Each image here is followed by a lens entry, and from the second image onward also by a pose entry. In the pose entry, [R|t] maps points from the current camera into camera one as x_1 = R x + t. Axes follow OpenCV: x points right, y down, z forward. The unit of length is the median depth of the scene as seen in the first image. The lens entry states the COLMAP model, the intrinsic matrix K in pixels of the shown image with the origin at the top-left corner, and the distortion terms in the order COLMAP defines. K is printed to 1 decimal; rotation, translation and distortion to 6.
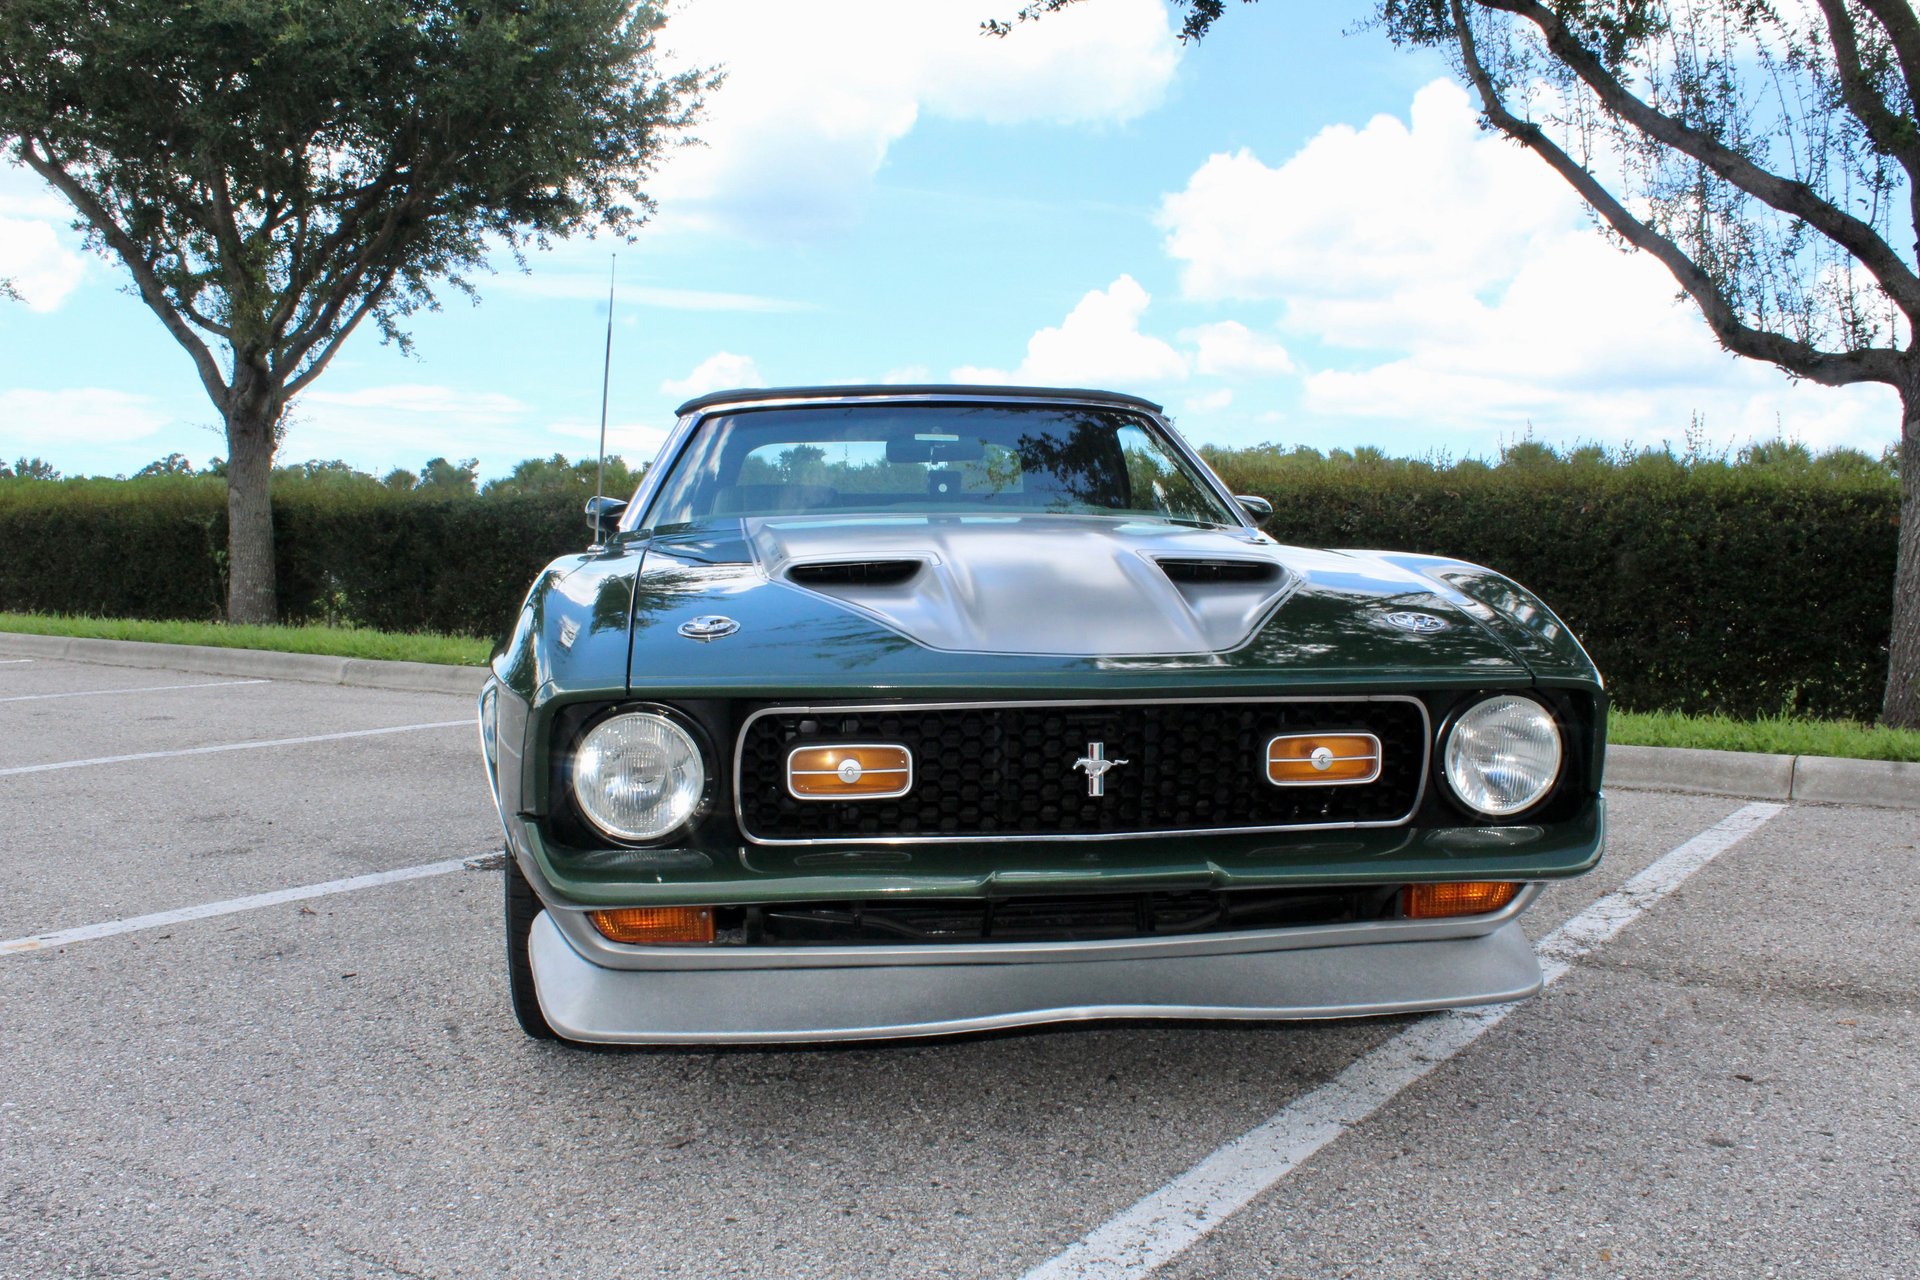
lens RADIAL K [[1778.9, 0, 981.9], [0, 1778.9, 639.9], [0, 0, 1]] dist [-0.144462, 0.153686]
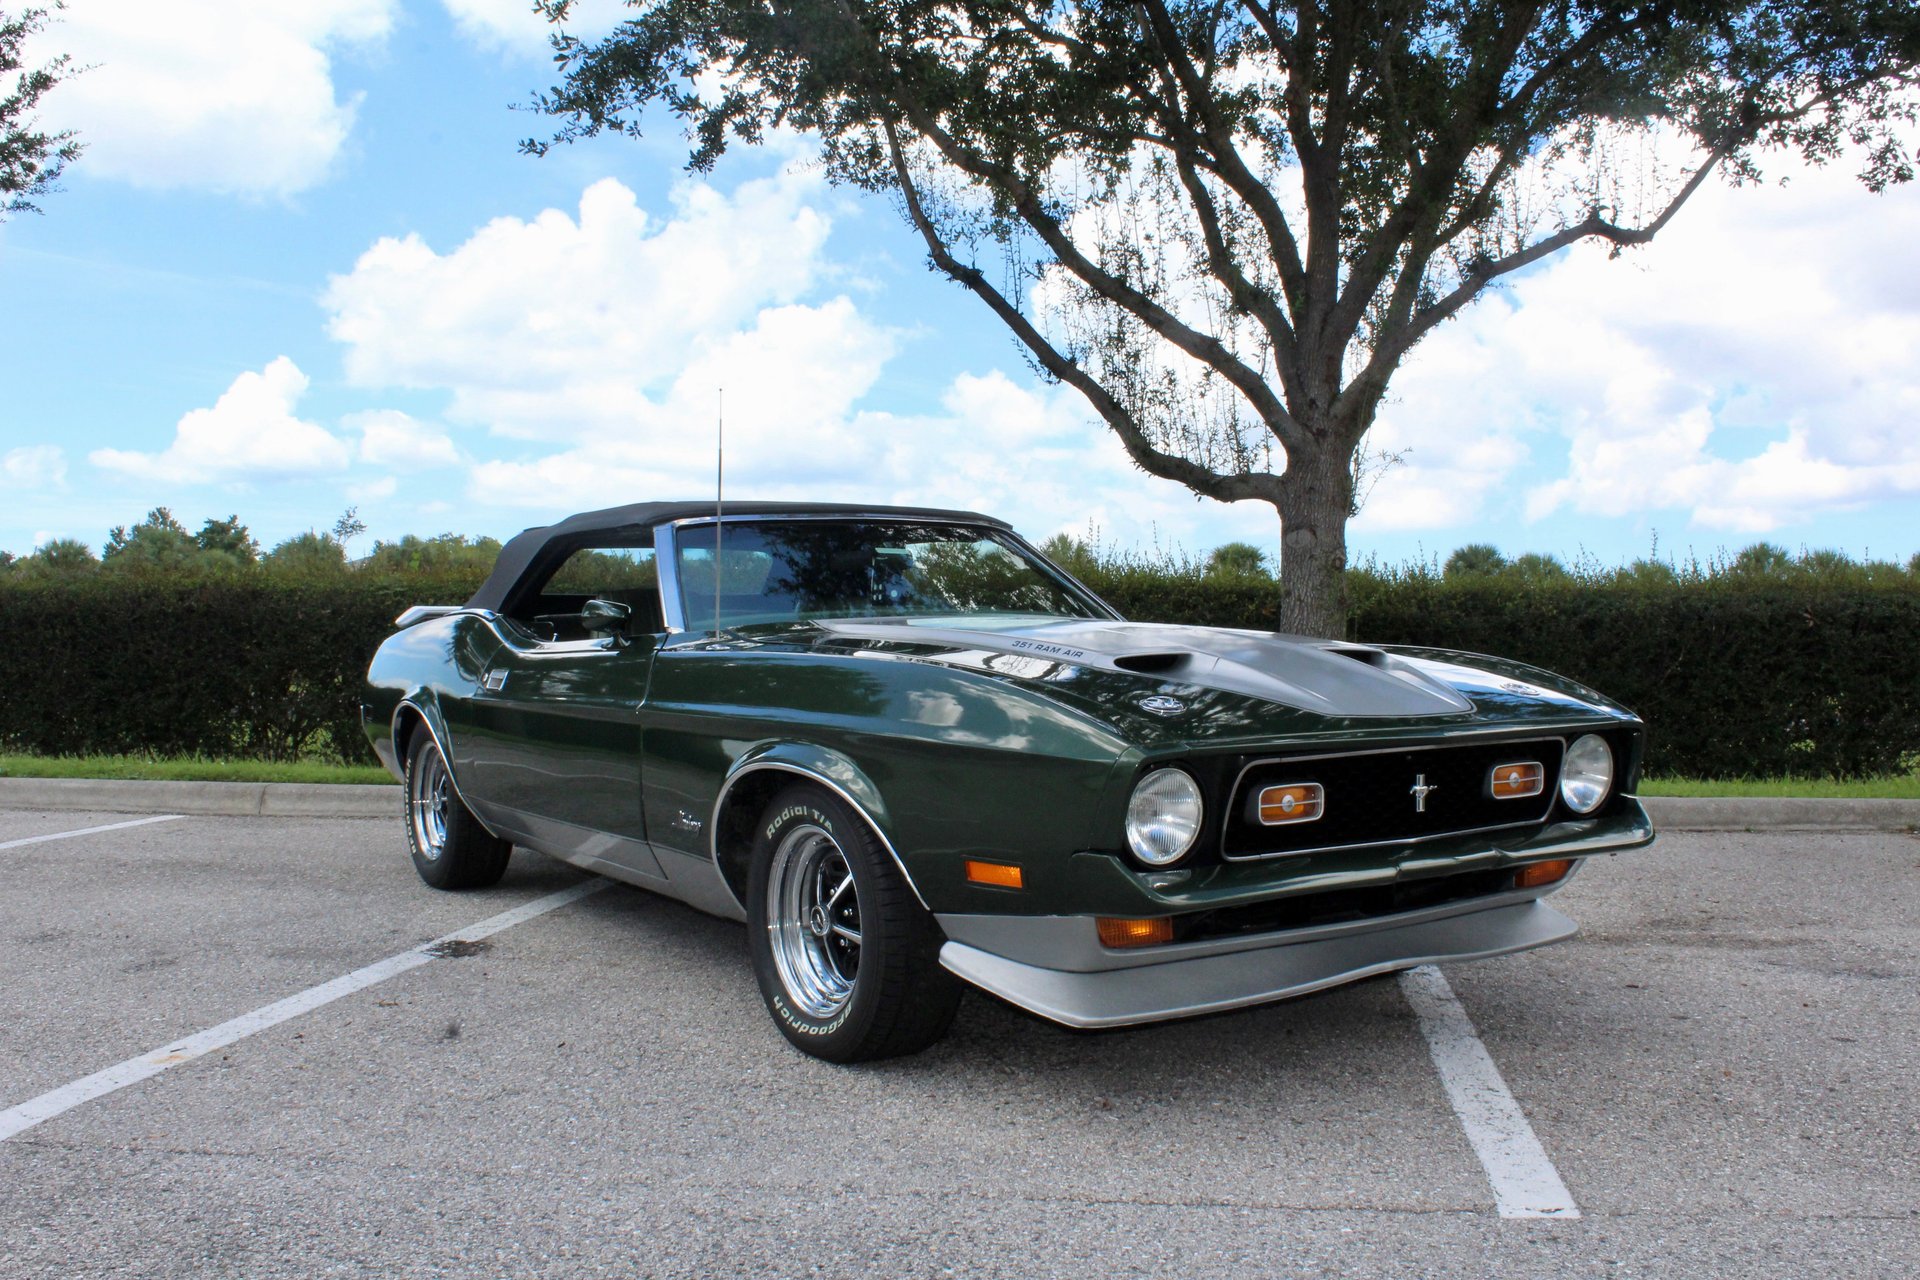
lens RADIAL K [[1778.9, 0, 981.9], [0, 1778.9, 639.9], [0, 0, 1]] dist [-0.144462, 0.153686]
pose [[0.894027, -0.010518, 0.447891, -0.209943], [0.033526, 0.998492, -0.043472, -0.000666], [-0.446758, 0.053881, 0.893031, -0.034272]]
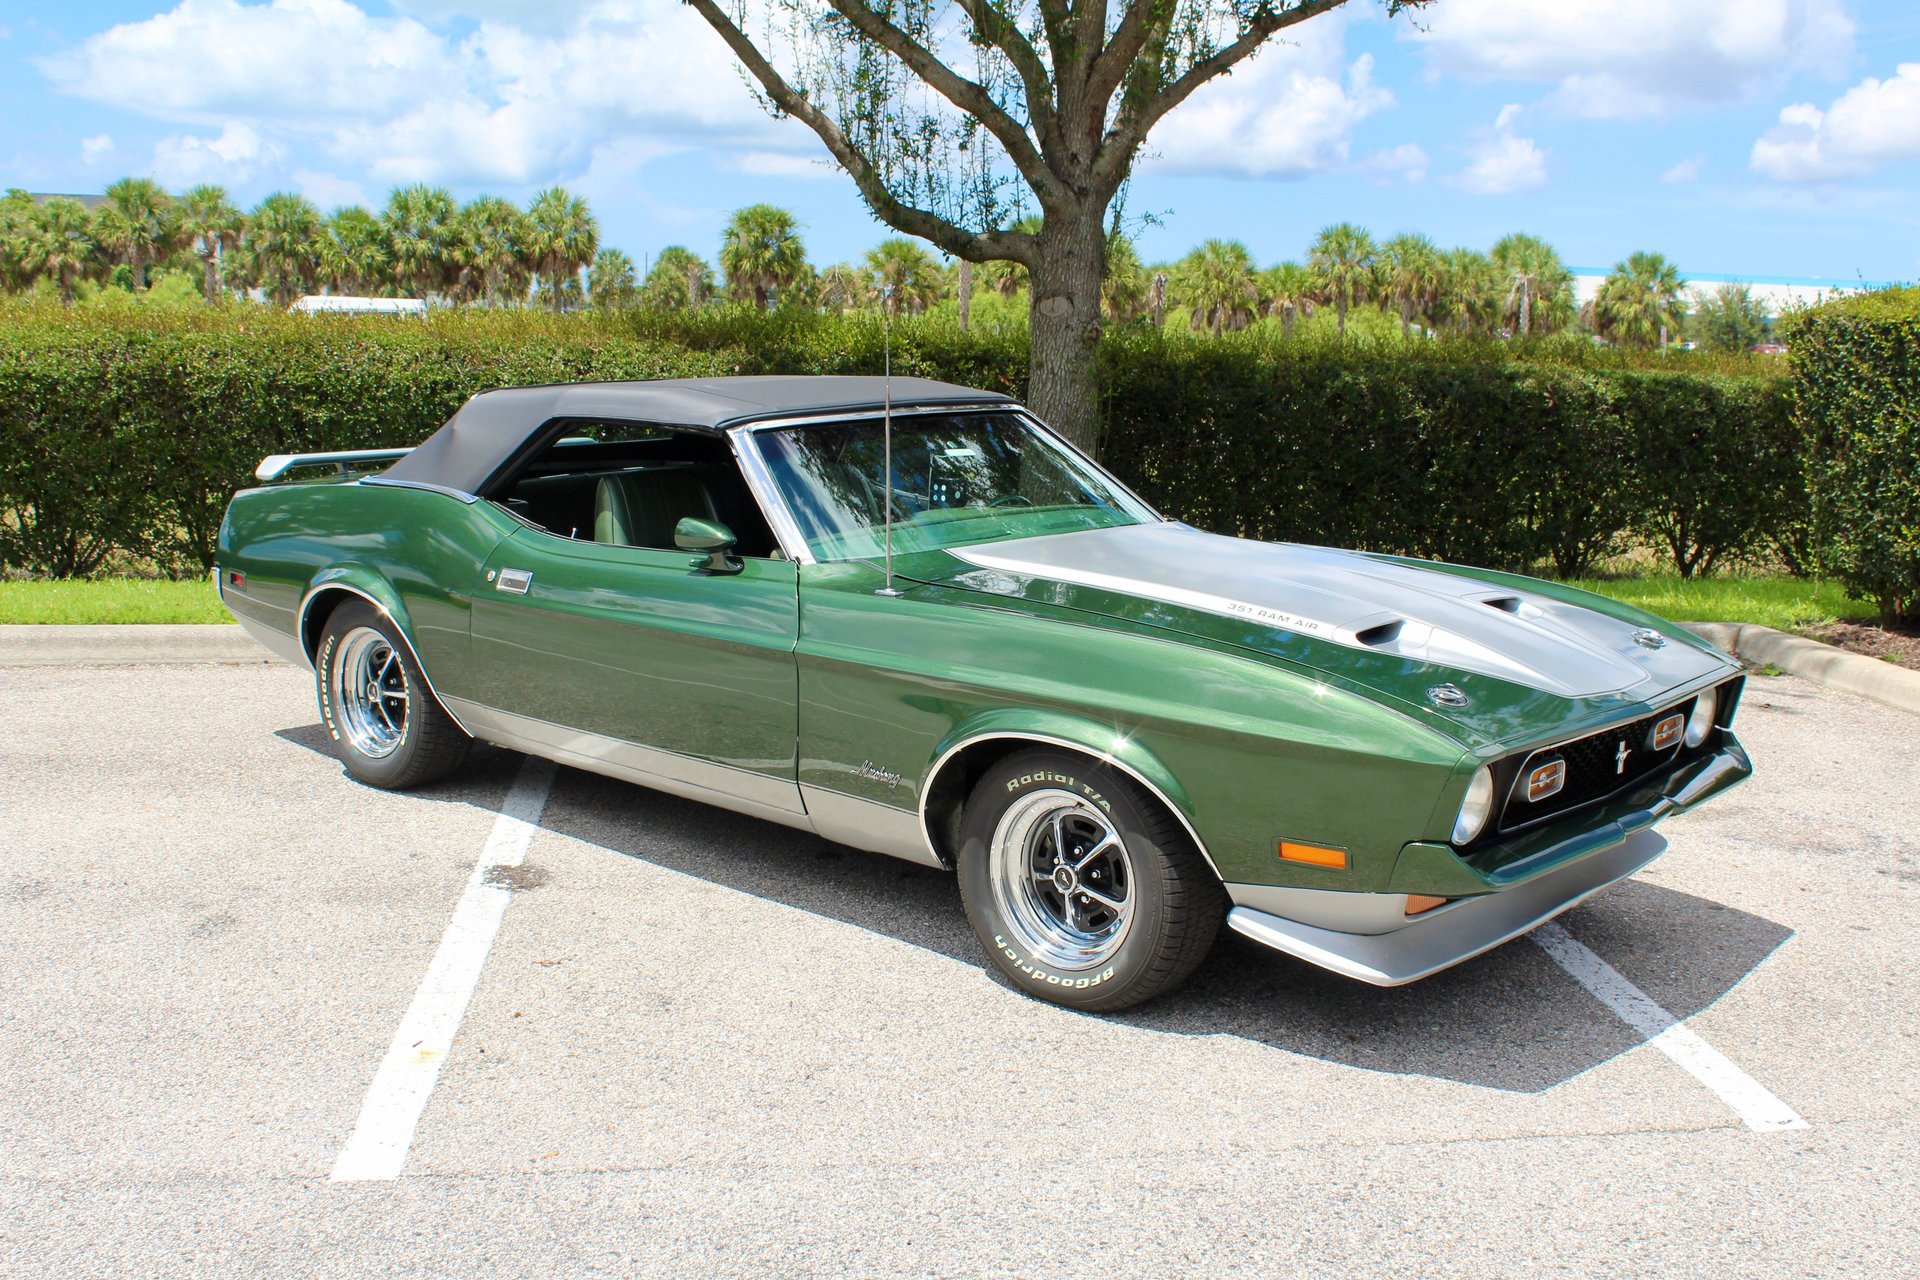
lens RADIAL K [[2085.8, 0, 979.0], [0, 2085.8, 594.7], [0, 0, 1]] dist [-0.102905, 0.014386]
pose [[0.744415, -0.083961, 0.662417, -0.382624], [0.020529, 0.994472, 0.102979, -0.067255], [-0.667401, -0.063060, 0.742023, -0.007380]]
